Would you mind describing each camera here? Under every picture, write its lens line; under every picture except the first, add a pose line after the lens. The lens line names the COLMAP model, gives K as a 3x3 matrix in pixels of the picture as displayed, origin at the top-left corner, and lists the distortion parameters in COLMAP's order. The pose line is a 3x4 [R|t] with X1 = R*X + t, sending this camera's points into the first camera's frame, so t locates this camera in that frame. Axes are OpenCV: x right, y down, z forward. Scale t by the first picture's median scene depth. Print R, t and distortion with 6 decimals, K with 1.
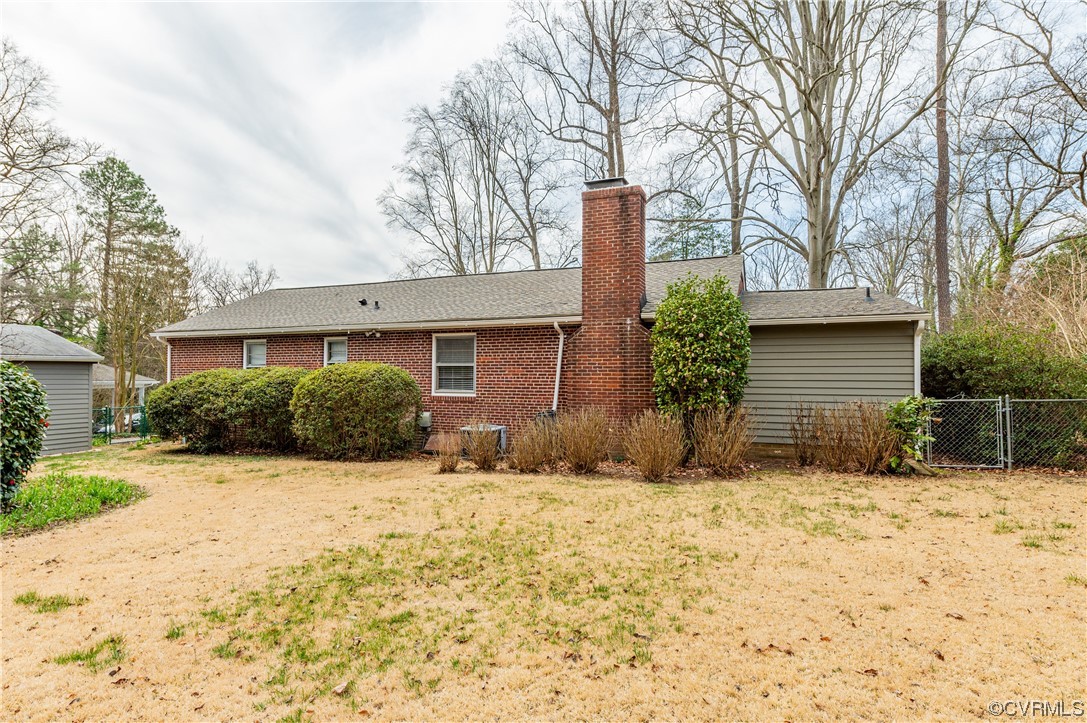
lens RADIAL K [[629.9, 0, 527.1], [0, 629.9, 367.8], [0, 0, 1]] dist [0.000474, -0.002213]
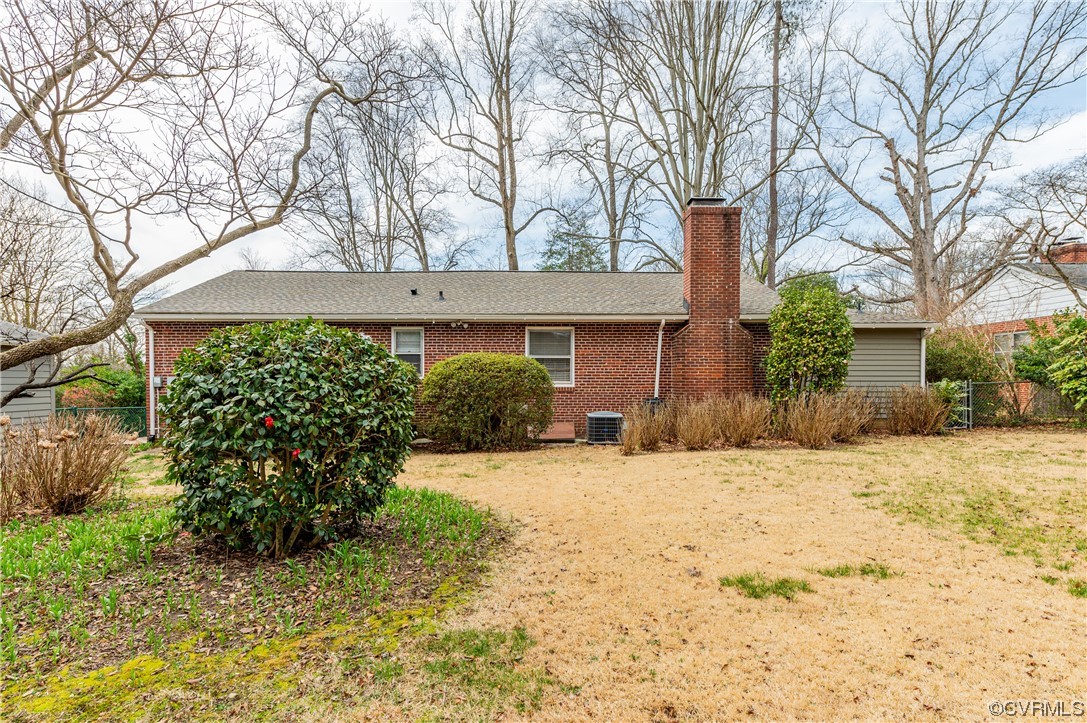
lens RADIAL K [[578.5, 0, 558.6], [0, 578.5, 392.8], [0, 0, 1]] dist [0.002276, 0.000177]
pose [[0.907229, -0.013006, 0.420436, -0.457889], [-0.004097, 0.999201, 0.039750, 0.014958], [-0.420617, -0.037785, 0.906451, 0.106288]]
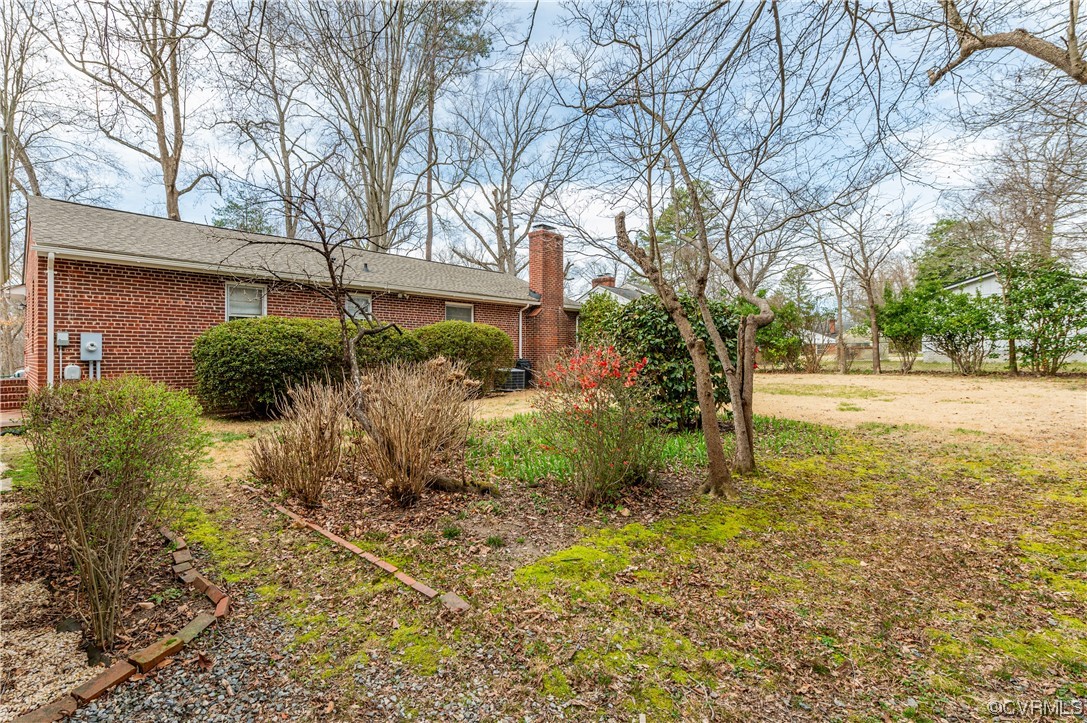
lens RADIAL K [[516.4, 0, 522.0], [0, 516.4, 356.1], [0, 0, 1]] dist [-0.001234, -0.000126]
pose [[0.331389, -0.002564, 0.943491, -1.002972], [-0.010040, 0.999930, 0.006244, 0.045376], [-0.943441, -0.011542, 0.331340, 0.453102]]
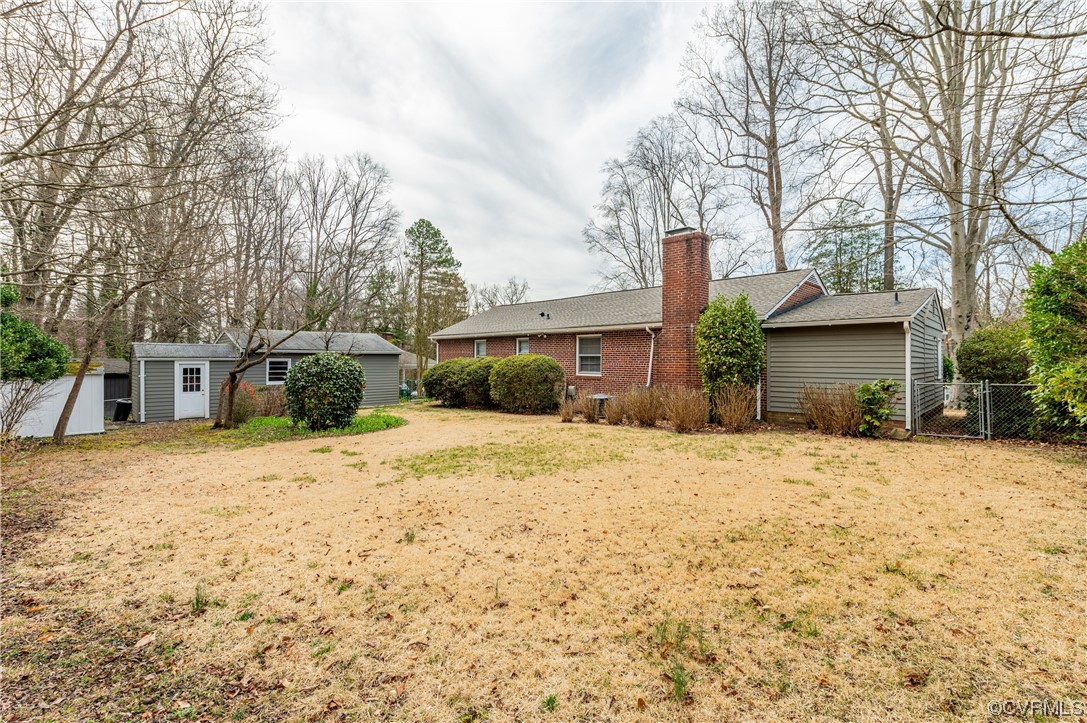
lens RADIAL K [[516.4, 0, 522.0], [0, 516.4, 356.1], [0, 0, 1]] dist [-0.001234, -0.000126]
pose [[0.915573, -0.003841, -0.402133, 0.214952], [0.006892, 0.999957, 0.006141, -0.010472], [0.402092, -0.008394, 0.915561, -0.191015]]
